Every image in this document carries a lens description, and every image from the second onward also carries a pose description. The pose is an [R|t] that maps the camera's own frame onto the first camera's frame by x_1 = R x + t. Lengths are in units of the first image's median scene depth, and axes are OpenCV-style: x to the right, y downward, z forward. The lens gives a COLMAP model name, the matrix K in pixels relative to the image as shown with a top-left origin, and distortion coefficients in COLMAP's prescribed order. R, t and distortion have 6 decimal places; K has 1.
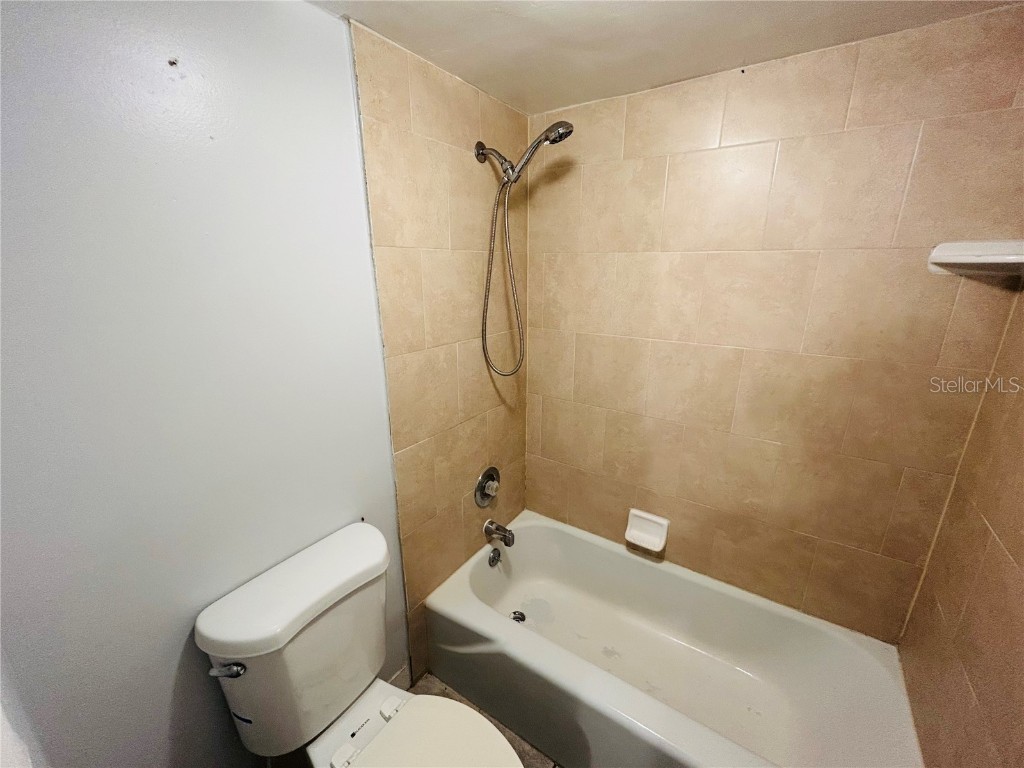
lens RADIAL K [[410.0, 0, 511.5], [0, 410.0, 384.2], [0, 0, 1]] dist [-0.002025, 0.000506]
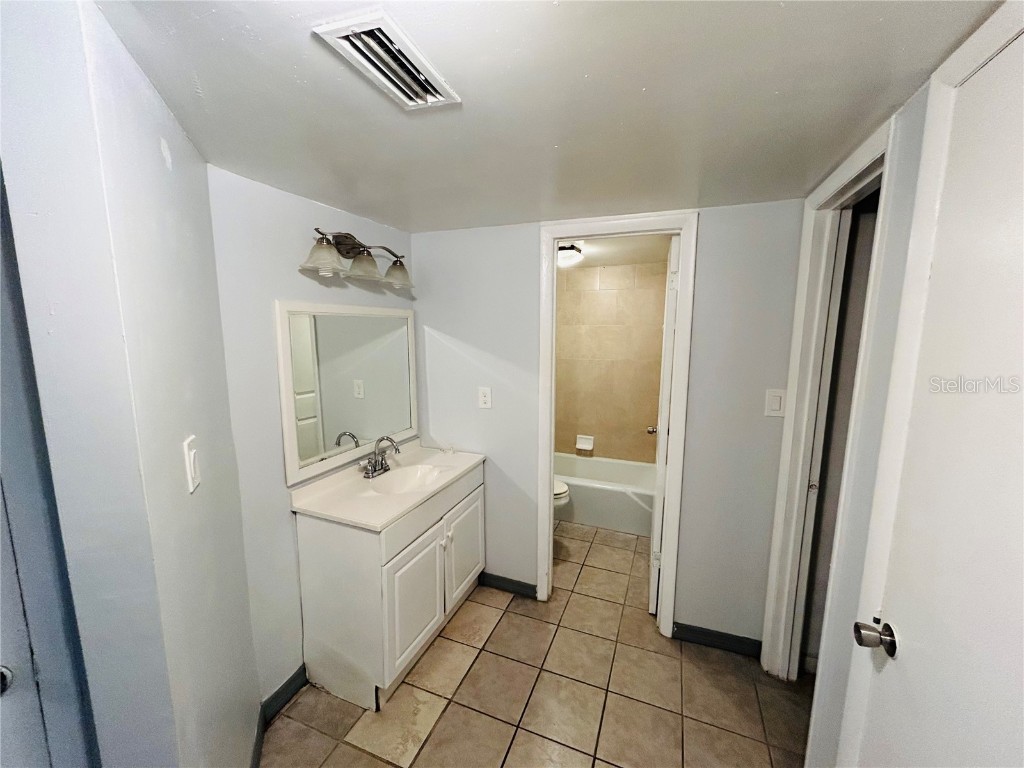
lens RADIAL K [[410.0, 0, 512.5], [0, 410.0, 387.0], [0, 0, 1]] dist [-0.002025, 0.000506]
pose [[0.976029, -0.033115, 0.215109, -0.597808], [0.063658, 0.988571, -0.136653, 0.370063], [-0.208125, 0.147071, 0.966982, -1.283863]]
